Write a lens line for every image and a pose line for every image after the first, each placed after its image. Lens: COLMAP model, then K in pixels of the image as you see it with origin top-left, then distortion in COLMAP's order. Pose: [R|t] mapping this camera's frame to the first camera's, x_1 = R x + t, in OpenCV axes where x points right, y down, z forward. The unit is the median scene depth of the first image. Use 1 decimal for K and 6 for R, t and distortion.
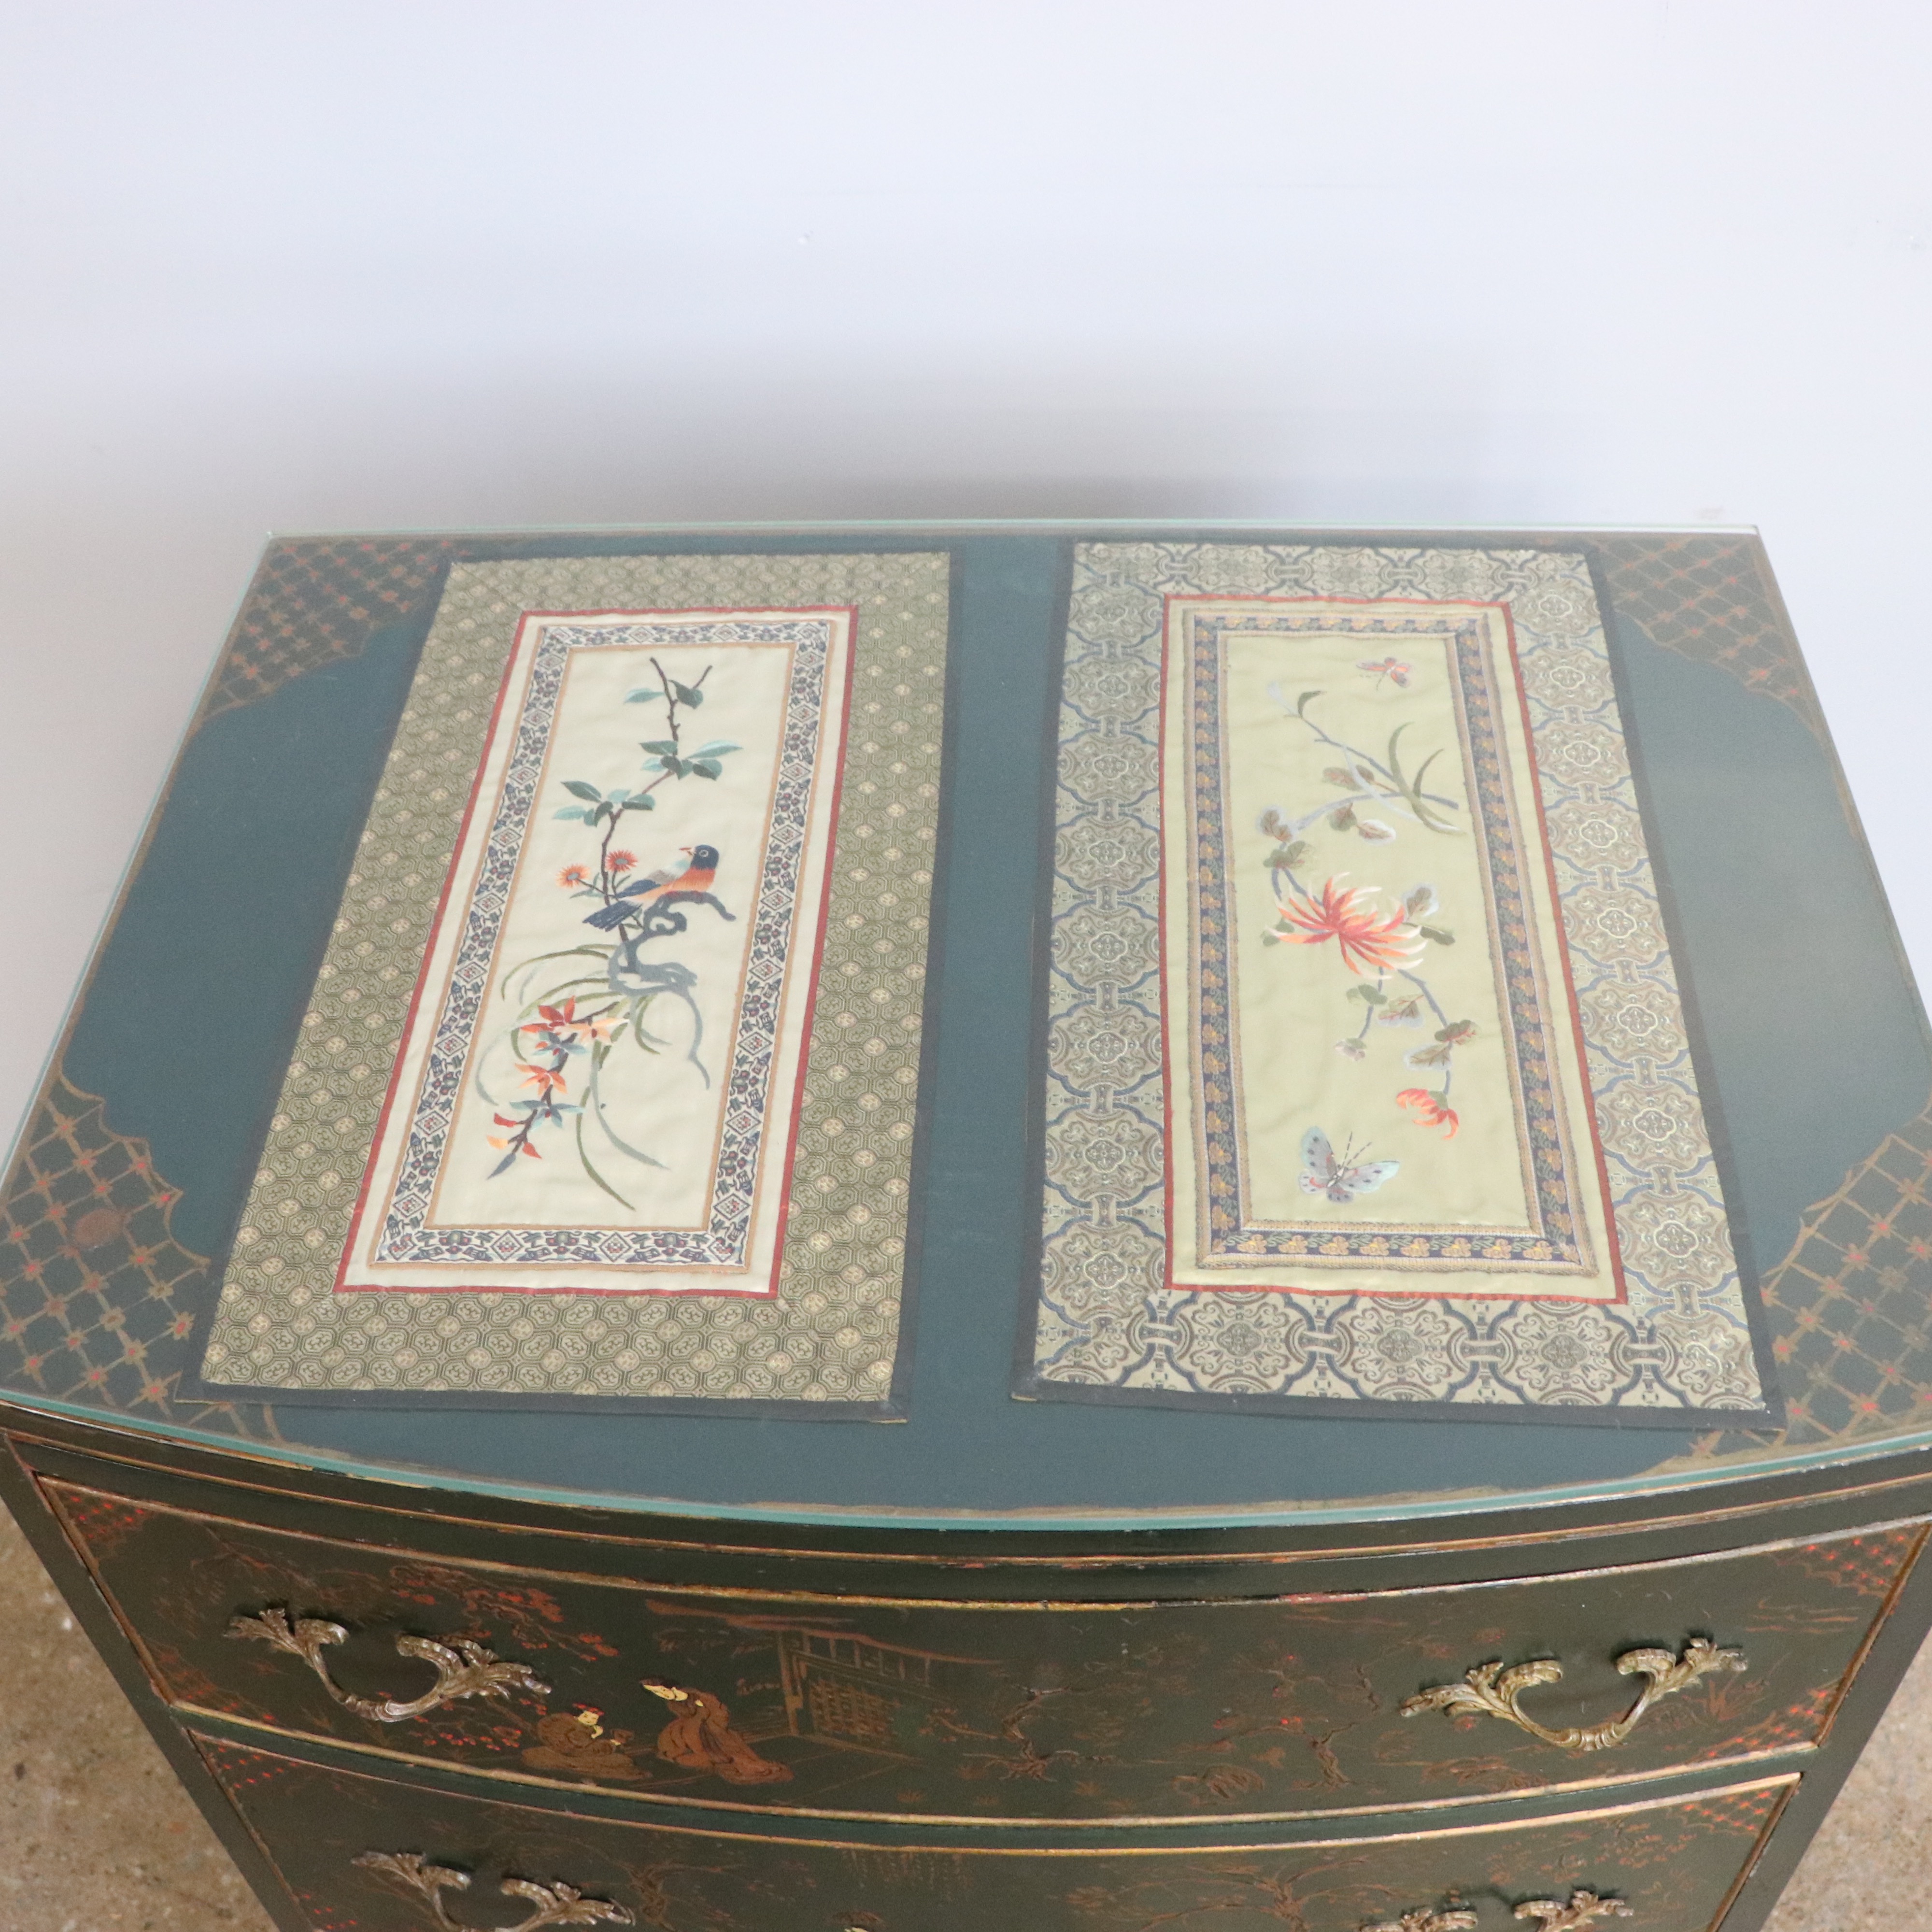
lens RADIAL K [[2433.8, 0, 917.7], [0, 2433.8, 1036.8], [0, 0, 1]] dist [-0.146251, 0.000000]
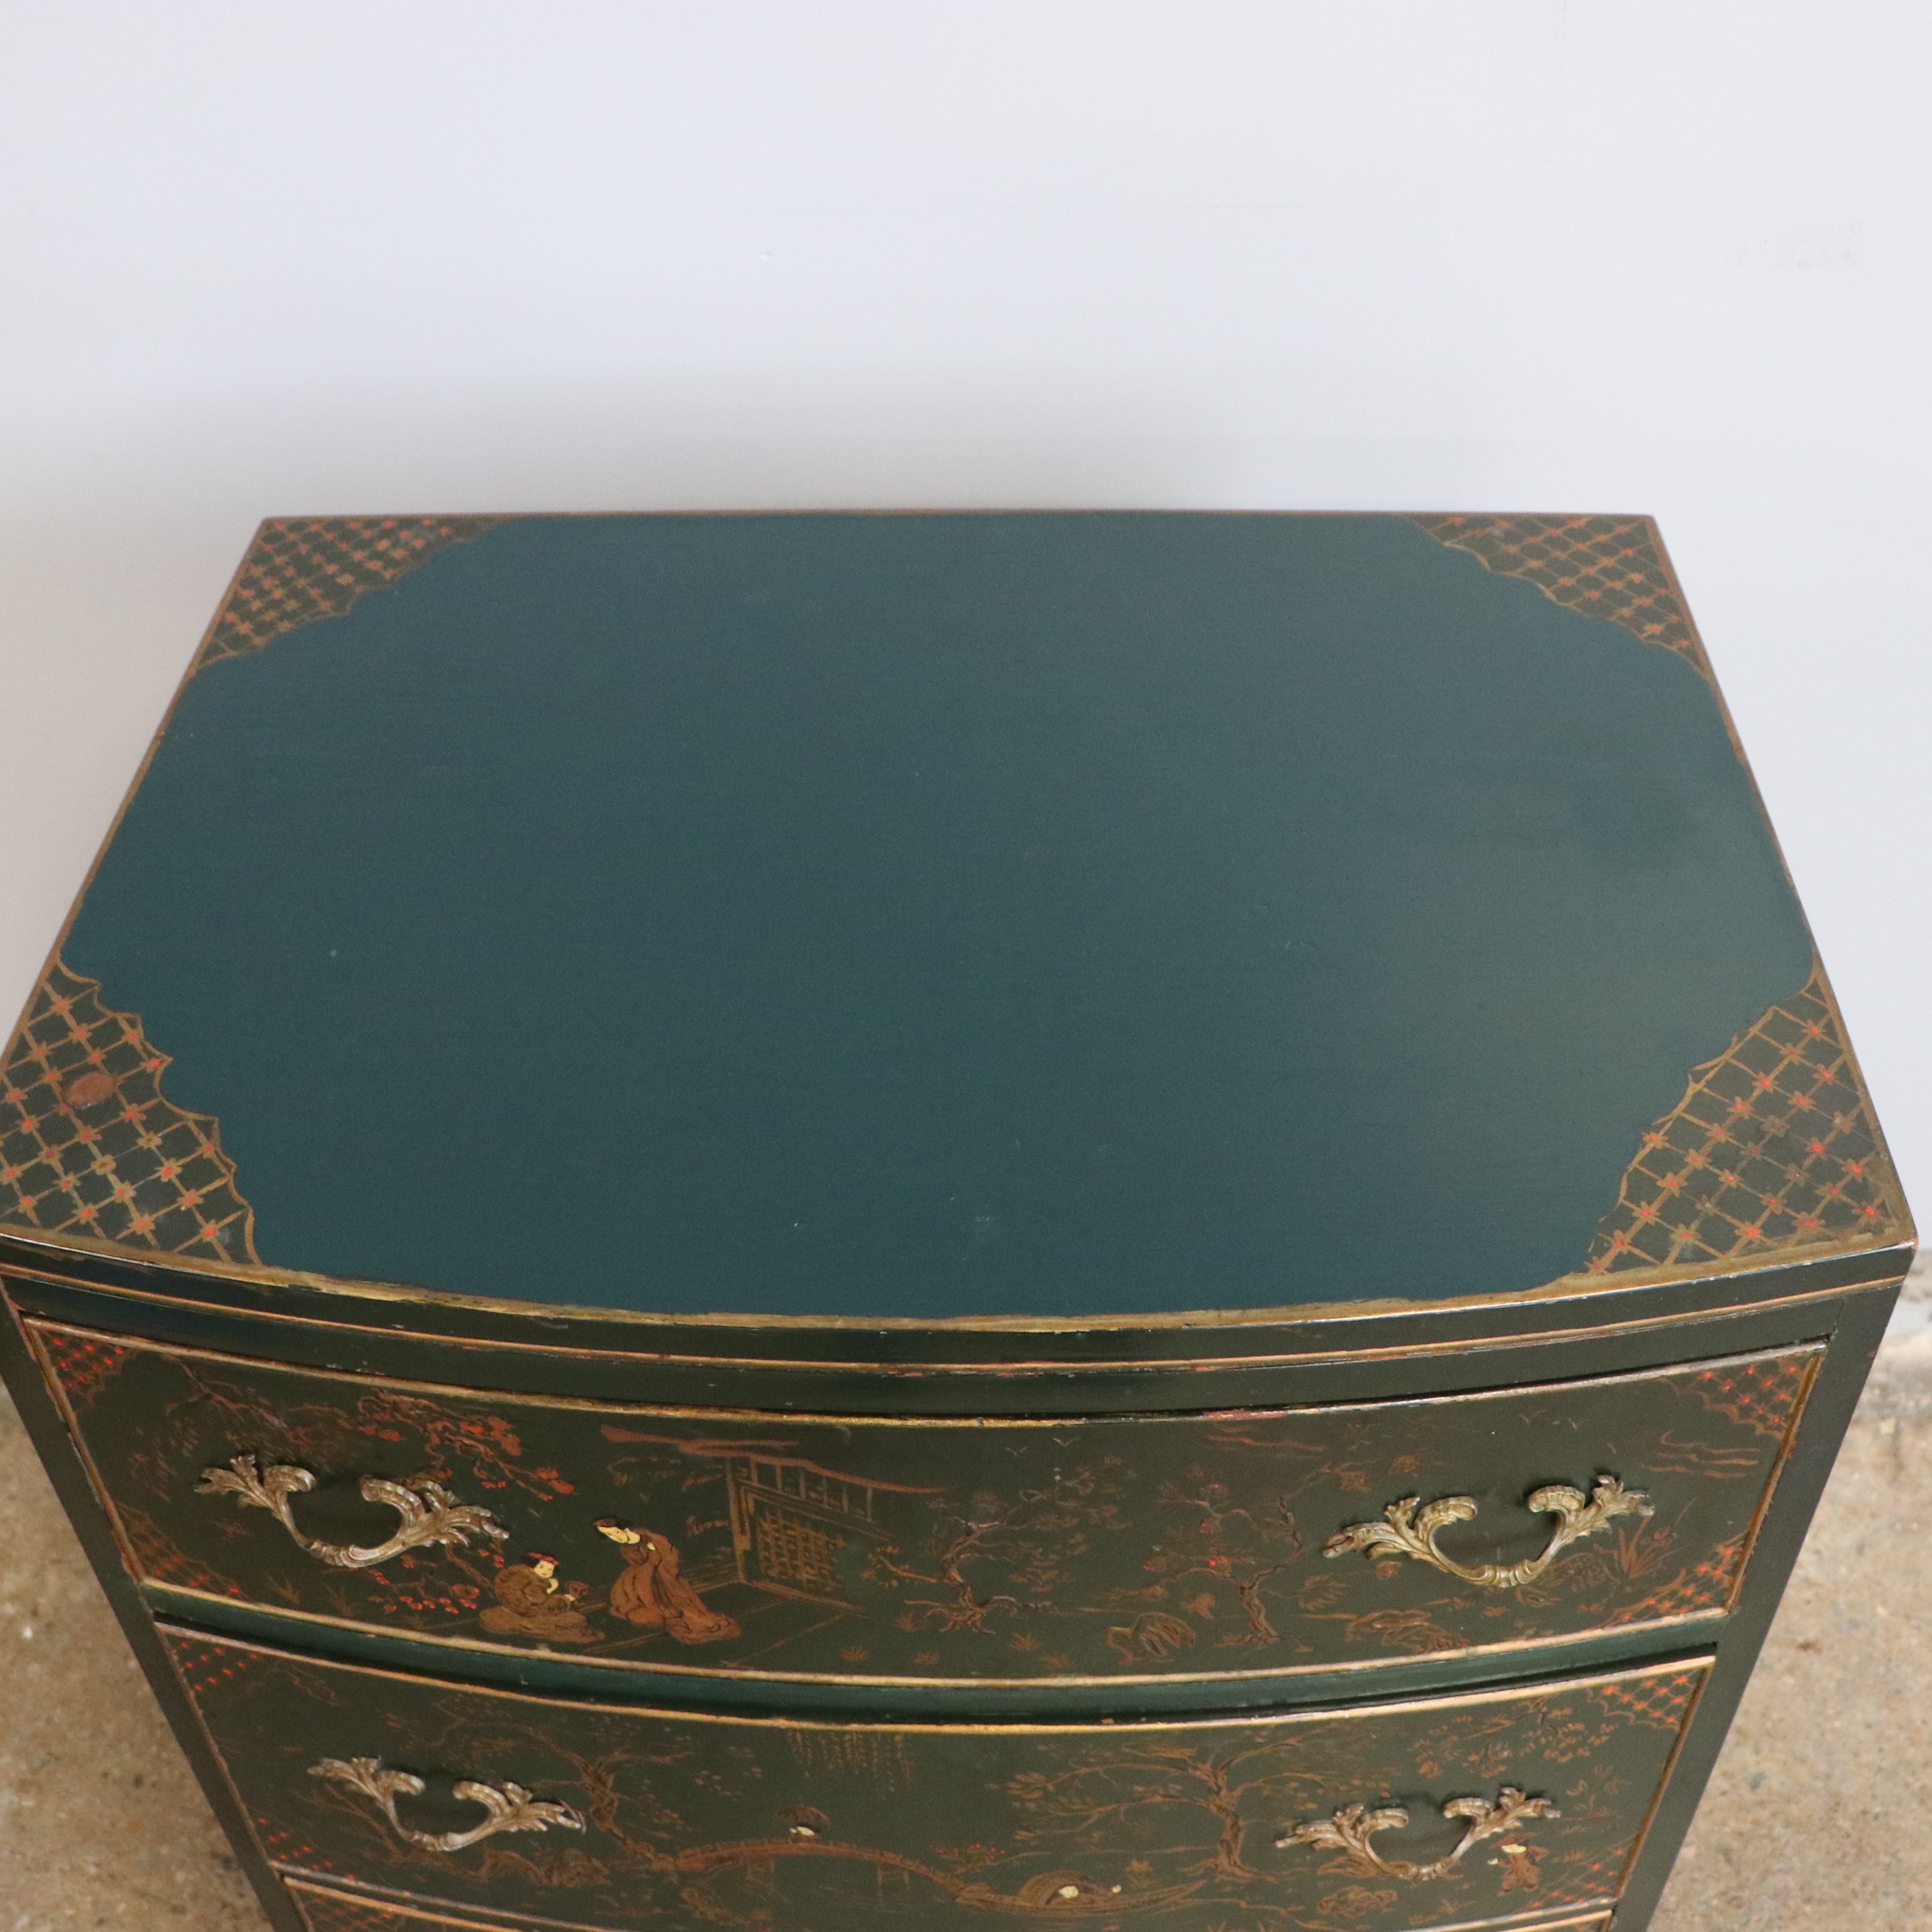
lens RADIAL K [[2433.8, 0, 906.1], [0, 2433.8, 985.1], [0, 0, 1]] dist [-0.146251, 0.000000]
pose [[0.999912, 0.005097, 0.012269, 0.005893], [-0.003944, 0.995733, -0.092199, 0.135363], [-0.012687, 0.092143, 0.995665, -0.068424]]
